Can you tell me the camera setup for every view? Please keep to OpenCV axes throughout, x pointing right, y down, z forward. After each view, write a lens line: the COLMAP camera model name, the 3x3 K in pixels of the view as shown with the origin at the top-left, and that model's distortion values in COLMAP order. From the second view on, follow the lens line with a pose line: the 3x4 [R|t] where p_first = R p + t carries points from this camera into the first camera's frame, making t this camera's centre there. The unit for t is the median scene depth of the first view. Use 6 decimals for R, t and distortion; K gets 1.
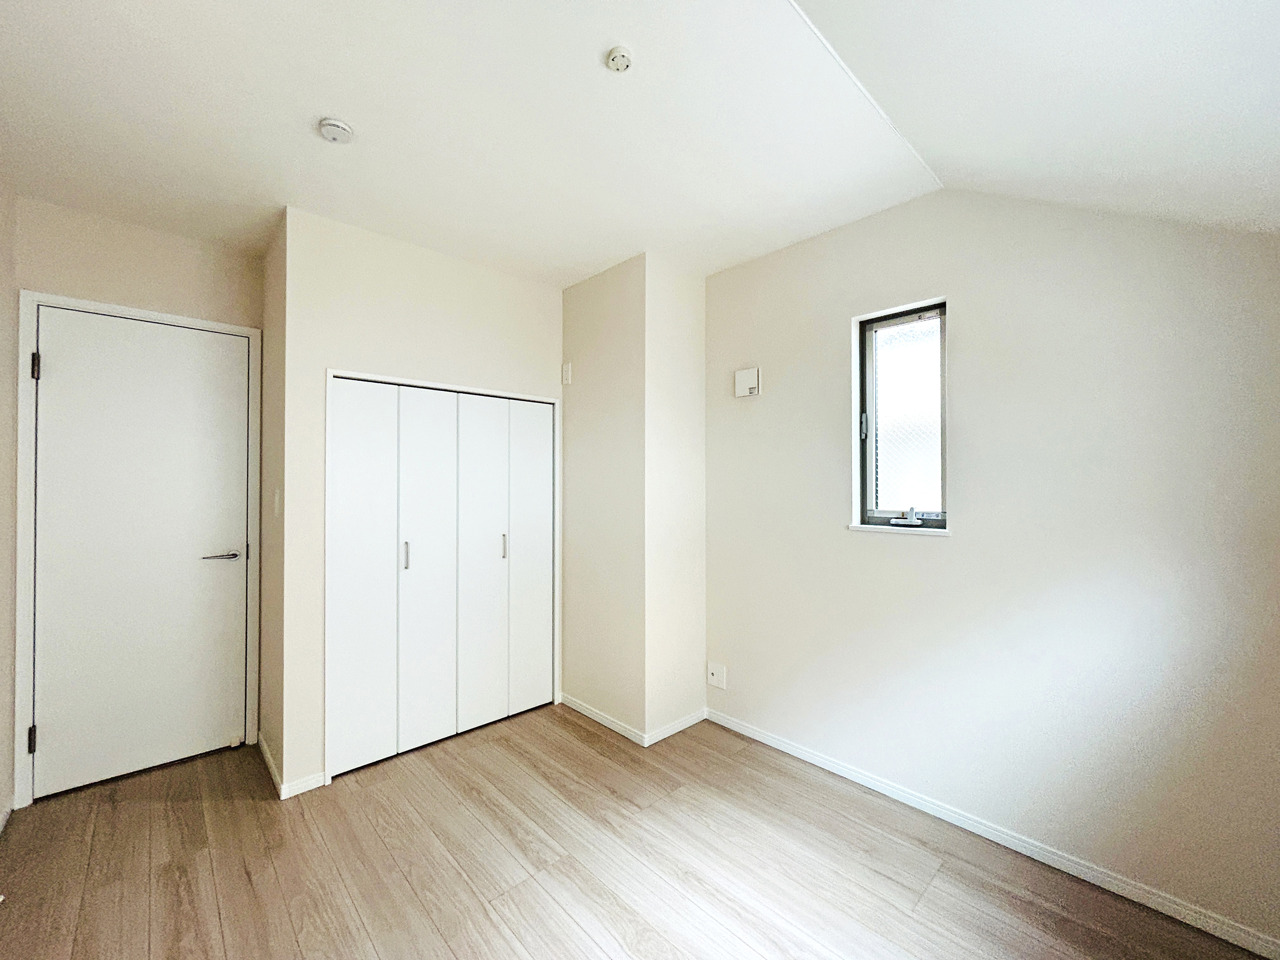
lens RADIAL K [[522.2, 0, 646.1], [0, 522.2, 480.9], [0, 0, 1]] dist [0.002097, 0.000487]
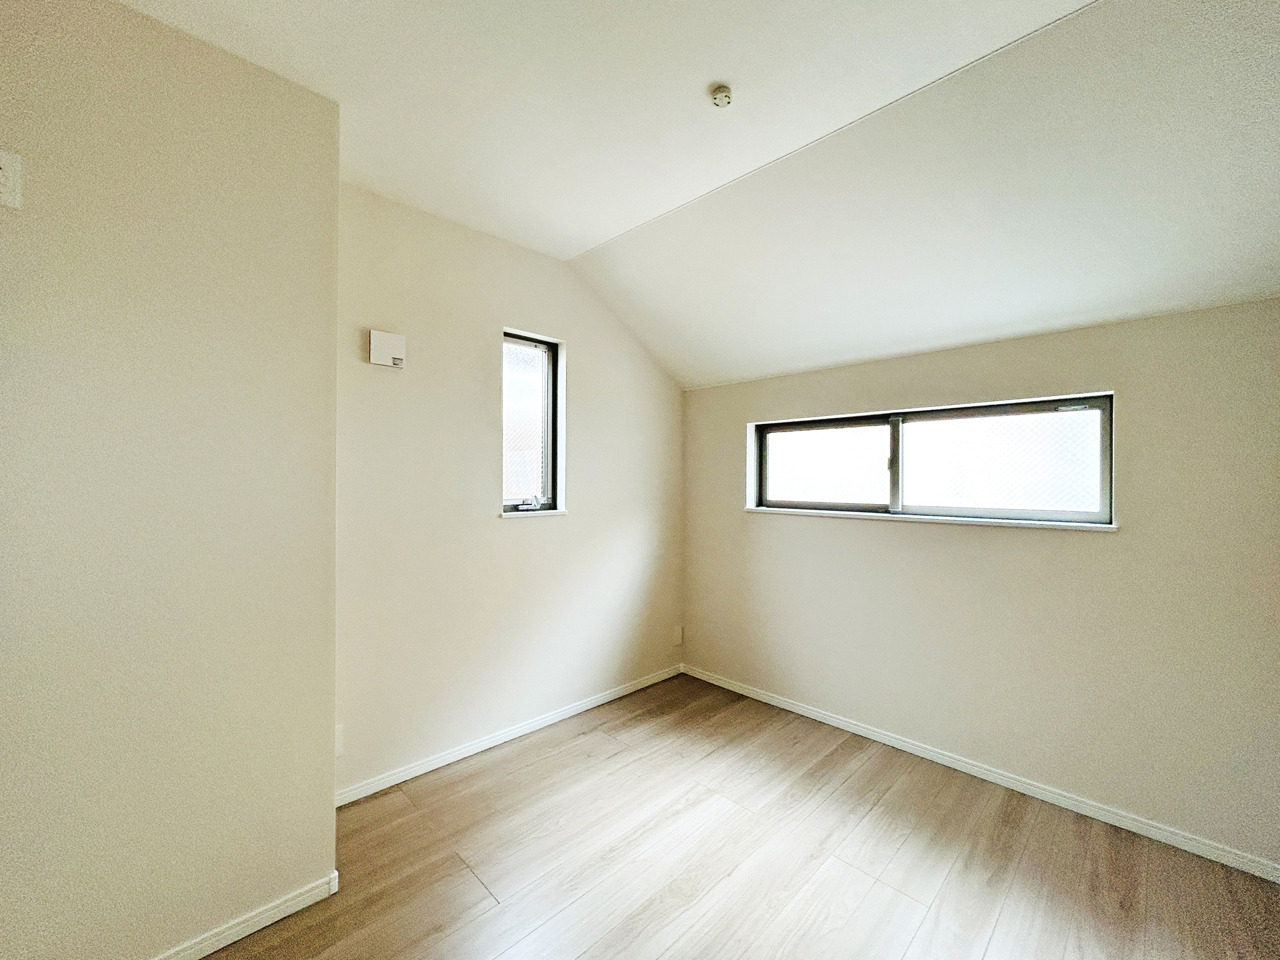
lens RADIAL K [[522.2, 0, 637.1], [0, 522.2, 479.7], [0, 0, 1]] dist [0.002097, 0.000487]
pose [[-0.017220, -0.000293, 0.999852, -0.820663], [-0.011784, 0.999931, 0.000090, 0.010217], [-0.999782, -0.011780, -0.017223, 0.836376]]
